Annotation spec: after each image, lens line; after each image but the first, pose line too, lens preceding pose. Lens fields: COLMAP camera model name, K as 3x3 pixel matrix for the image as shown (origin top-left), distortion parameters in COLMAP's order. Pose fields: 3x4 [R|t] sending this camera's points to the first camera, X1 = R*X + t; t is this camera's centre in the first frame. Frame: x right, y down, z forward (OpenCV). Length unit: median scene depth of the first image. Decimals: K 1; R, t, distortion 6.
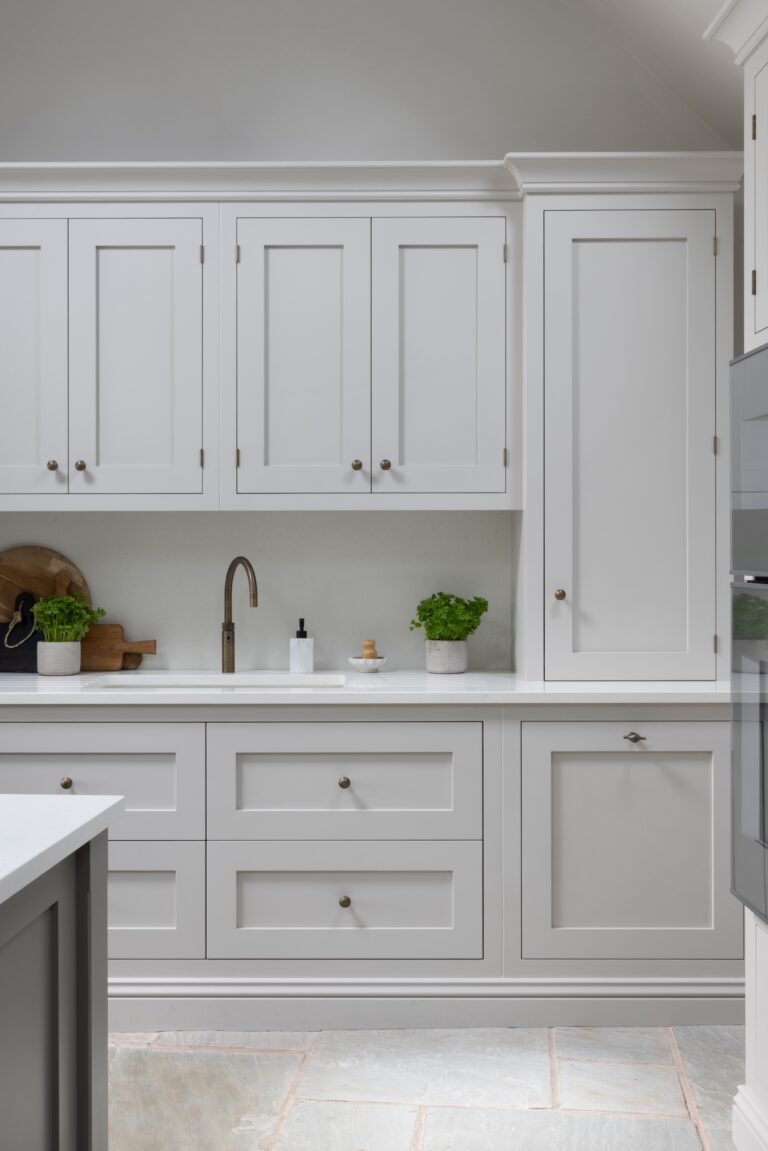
lens RADIAL K [[1340.3, 0, 383.5], [0, 1340.3, 557.5], [0, 0, 1]] dist [0.004900, -0.014600]
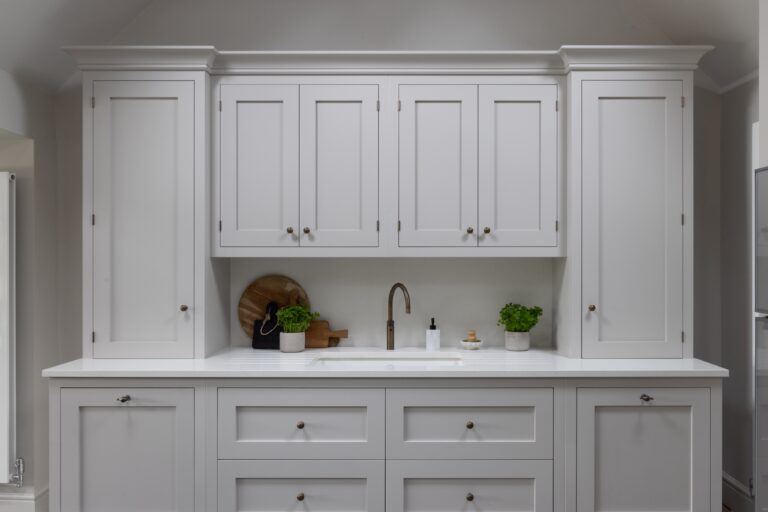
lens RADIAL K [[605.8, 0, 422.8], [0, 605.8, 257.5], [0, 0, 1]] dist [-0.001971, -0.000873]
pose [[0.999980, 0.001589, 0.006188, -0.082757], [-0.001589, 0.999999, -0.000086, -0.034007], [-0.006188, 0.000076, 0.999981, 0.230735]]
